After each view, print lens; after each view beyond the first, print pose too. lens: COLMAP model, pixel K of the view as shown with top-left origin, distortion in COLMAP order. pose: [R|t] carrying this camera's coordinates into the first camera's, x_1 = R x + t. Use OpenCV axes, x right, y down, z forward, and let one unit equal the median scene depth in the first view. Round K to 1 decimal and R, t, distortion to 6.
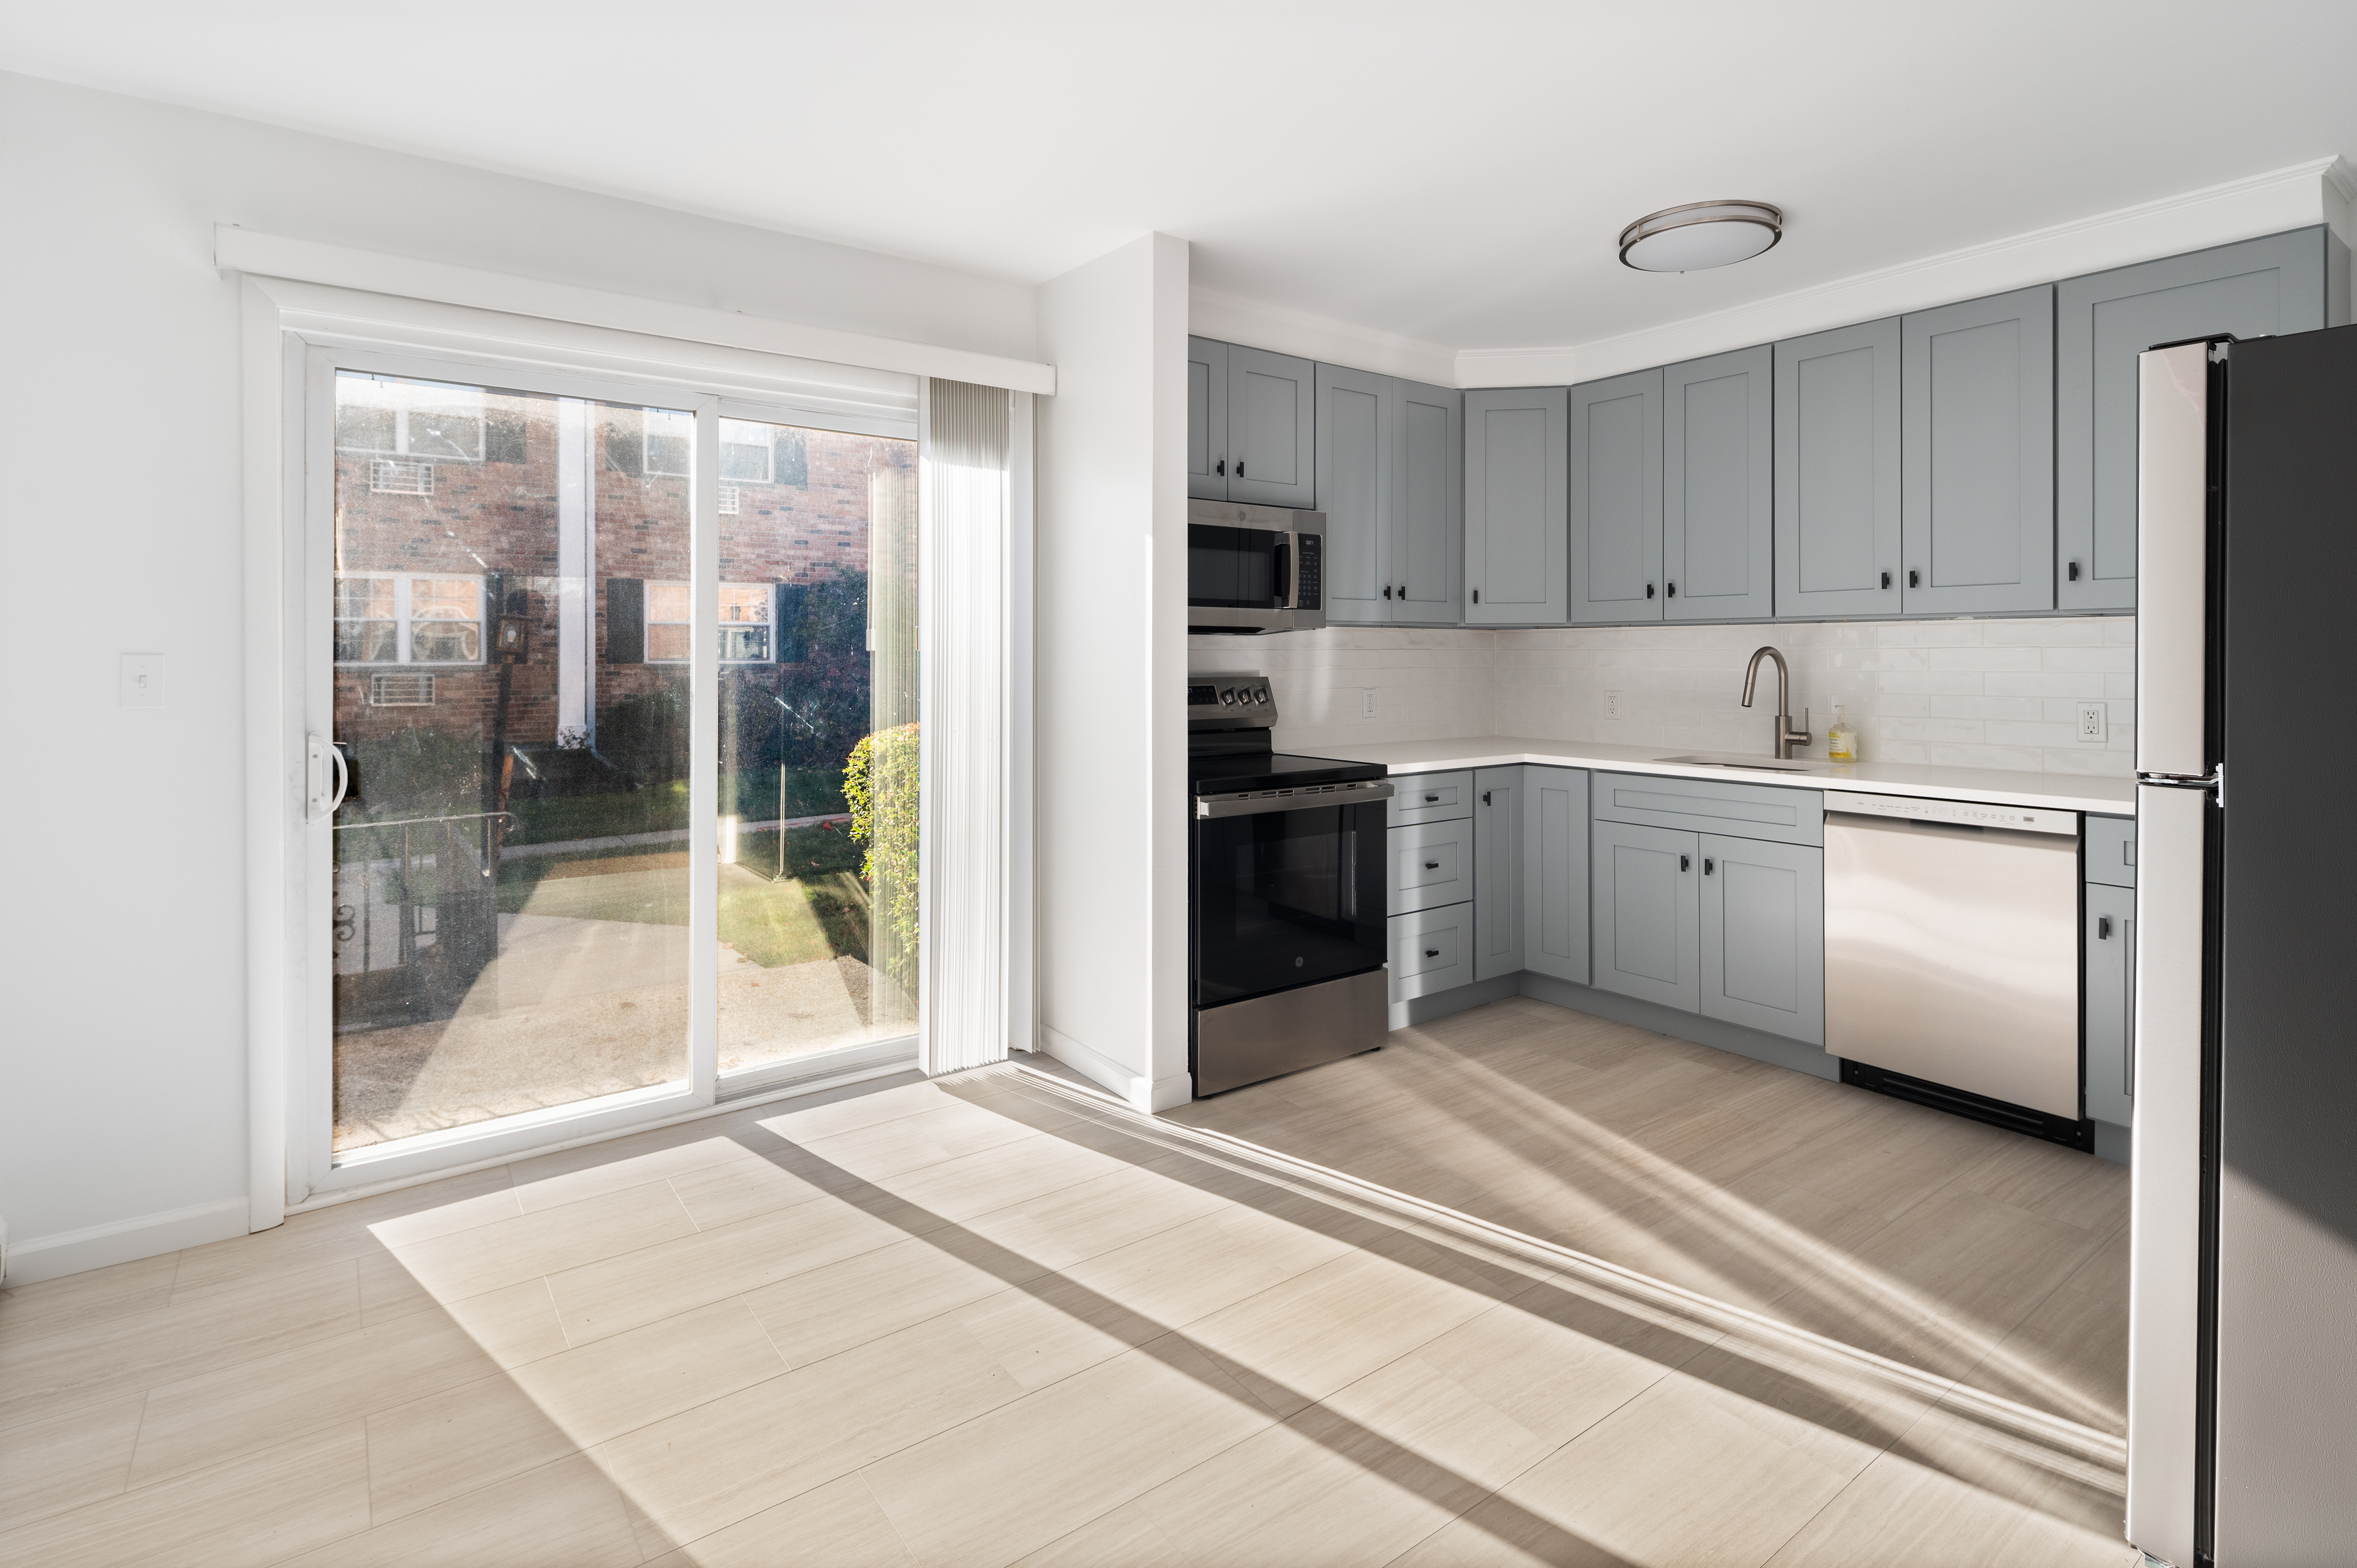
lens RADIAL K [[1141.8, 0, 1206.0], [0, 1141.8, 653.9], [0, 0, 1]] dist [0.004354, -0.003021]
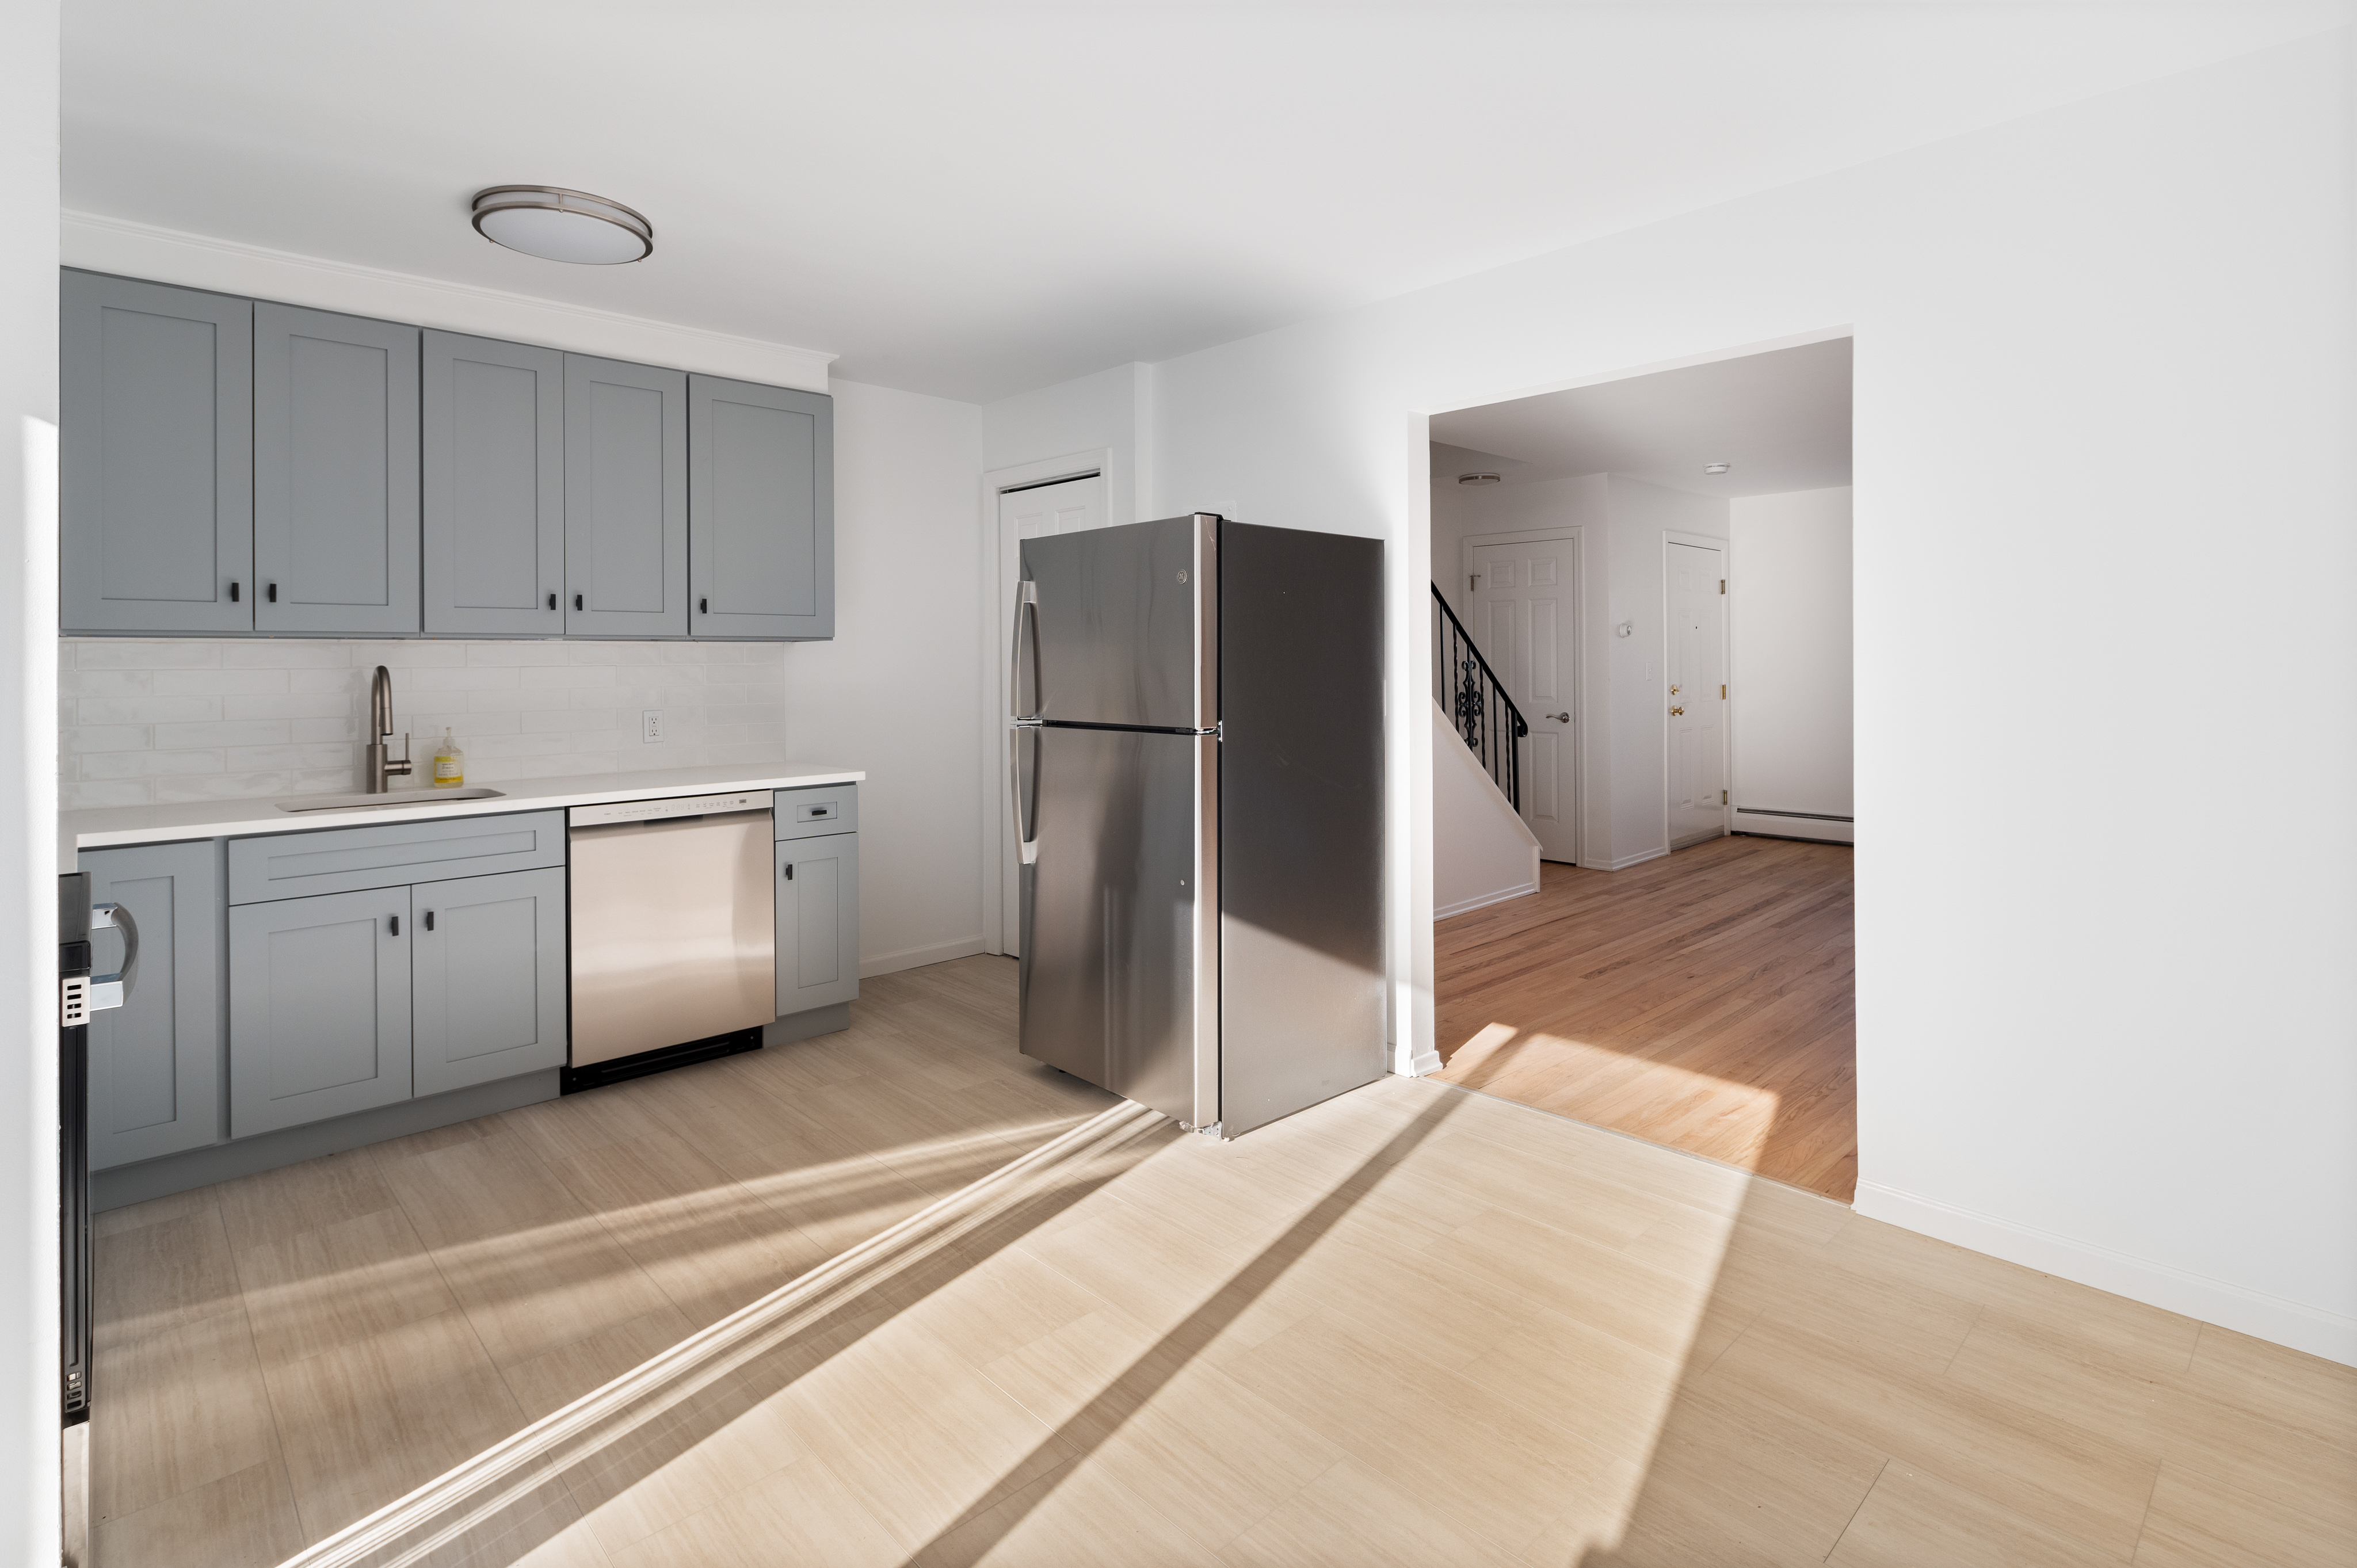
lens RADIAL K [[1141.8, 0, 1176.6], [0, 1141.8, 656.7], [0, 0, 1]] dist [0.004354, -0.003021]
pose [[-0.098060, 0.006045, 0.995162, -0.526808], [0.007400, 0.999958, -0.005345, -0.004662], [-0.995153, 0.006840, -0.098101, 0.578660]]
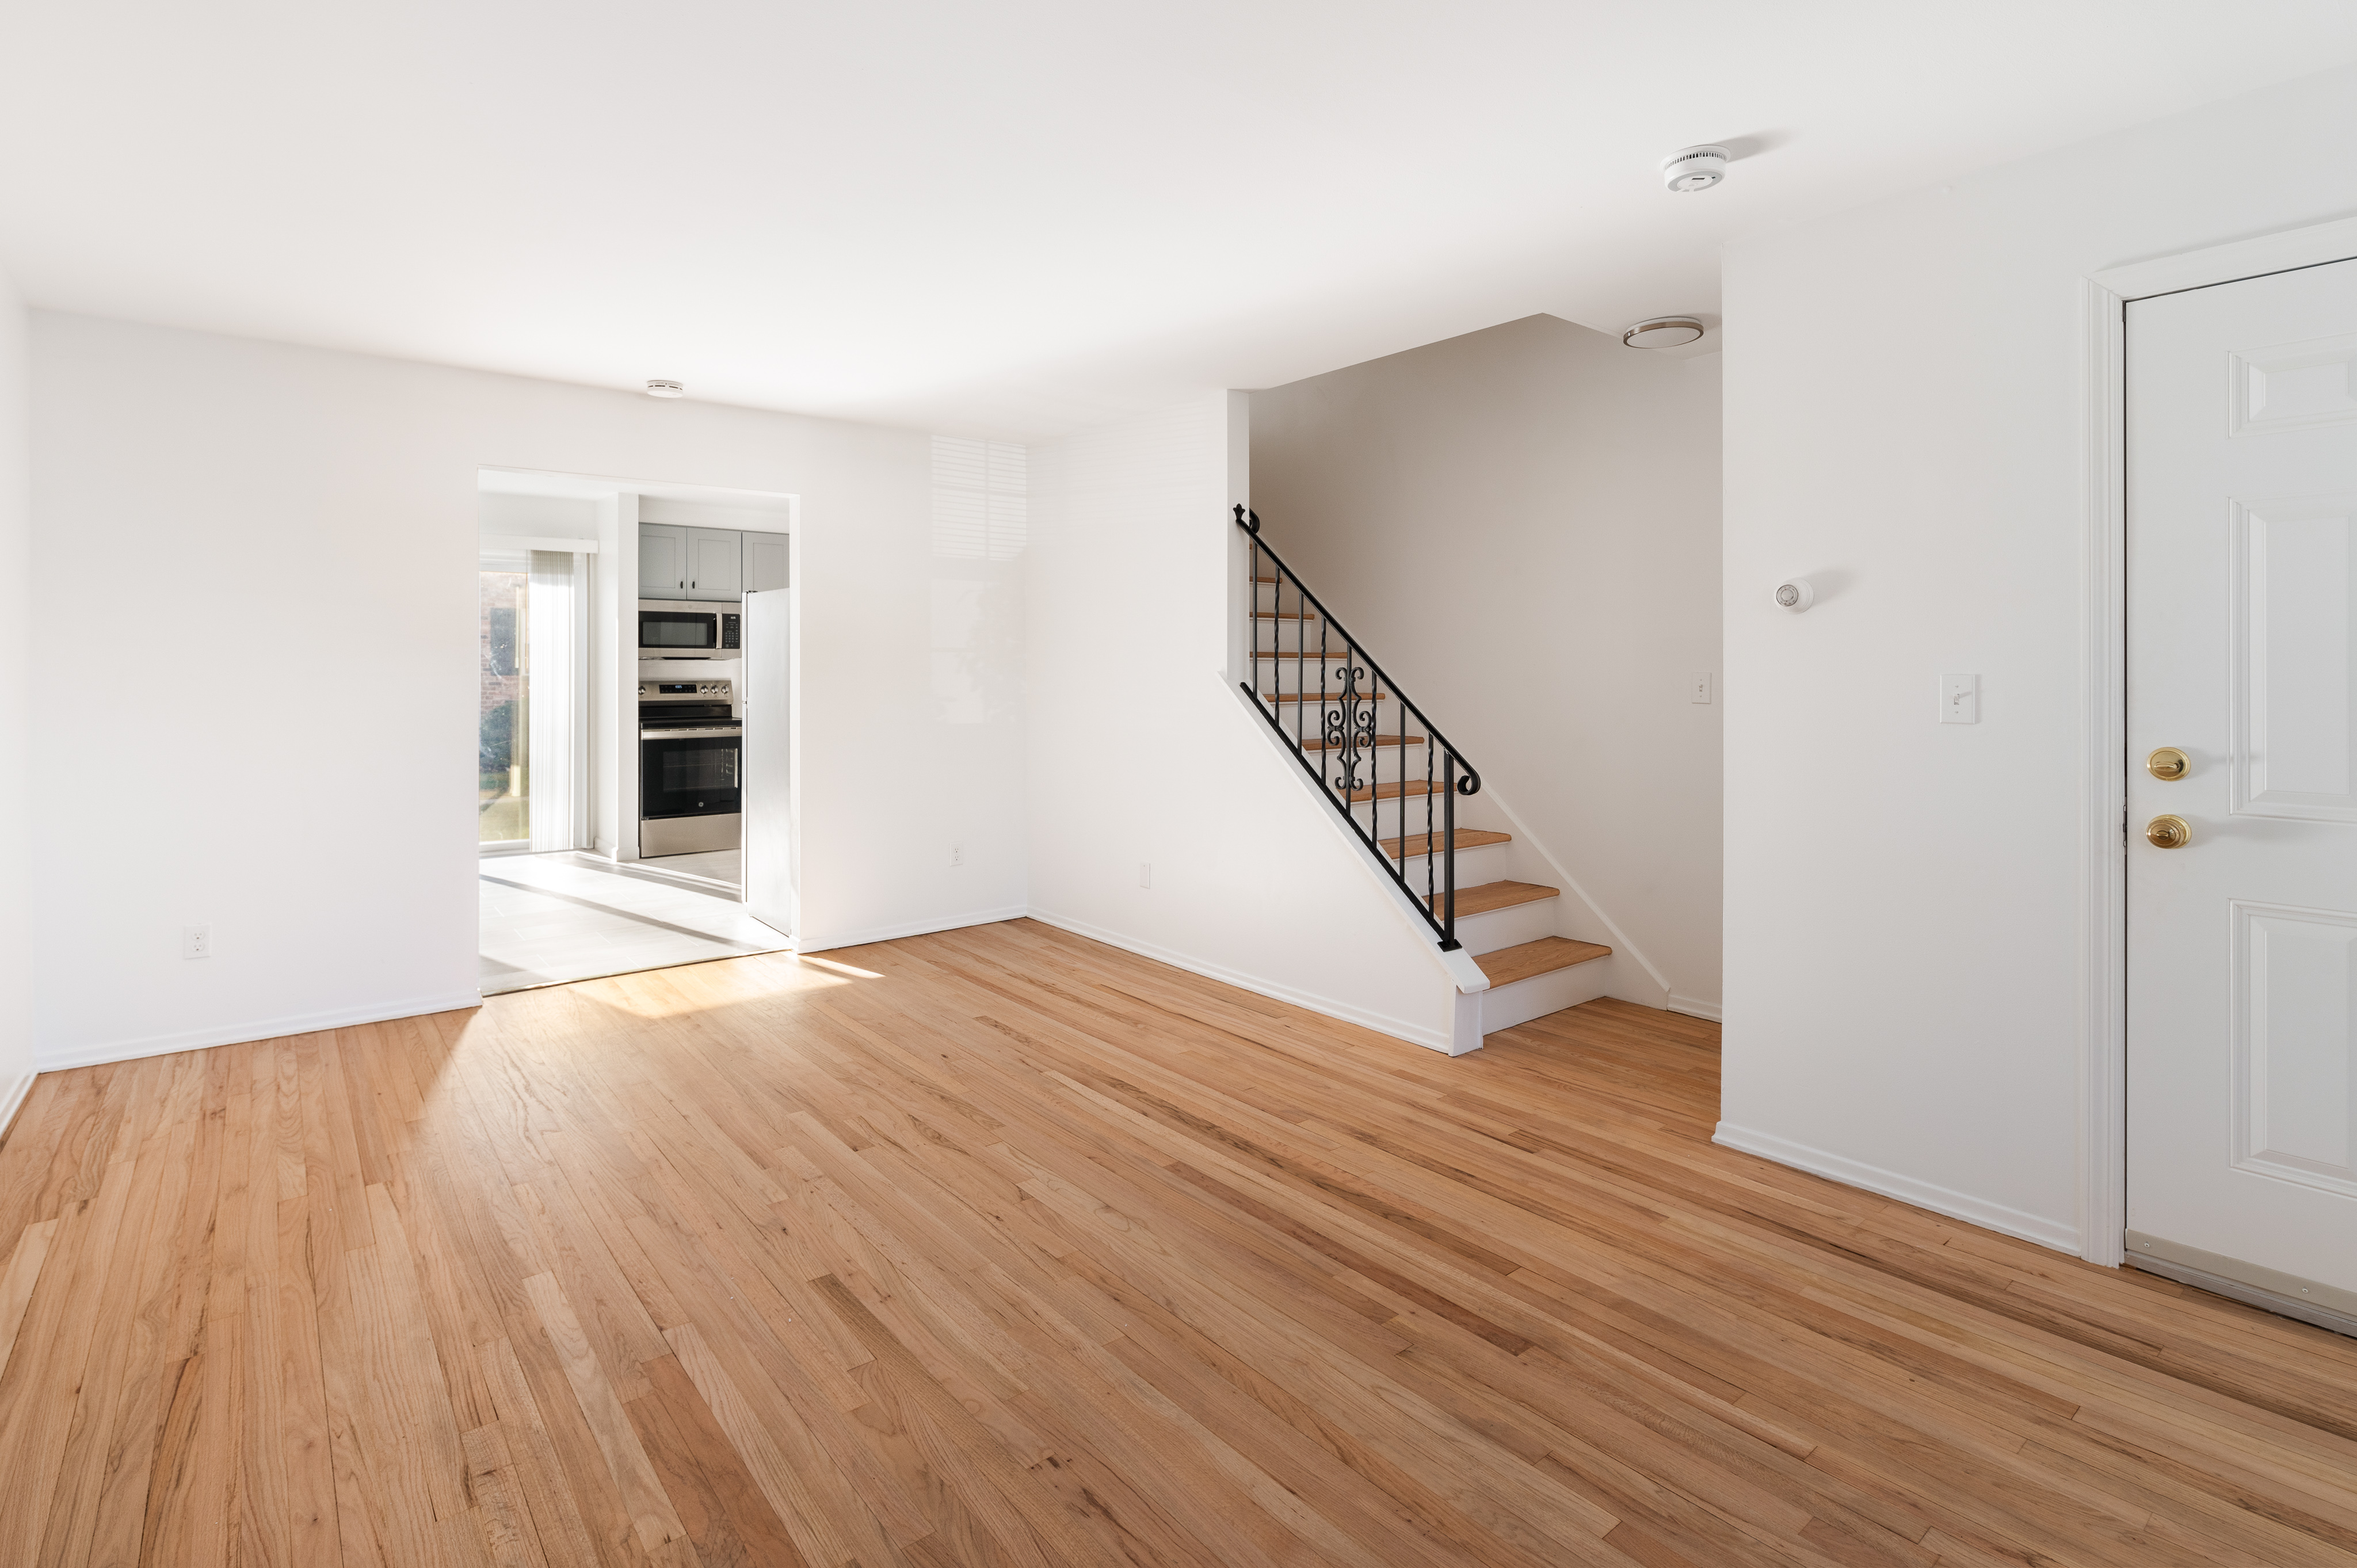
lens RADIAL K [[1141.8, 0, 1184.2], [0, 1141.8, 679.2], [0, 0, 1]] dist [0.004354, -0.003021]
pose [[0.999776, 0.002092, 0.021053, 1.048569], [-0.002257, 0.999967, 0.007812, -0.000577], [-0.021036, -0.007858, 0.999748, -1.362619]]
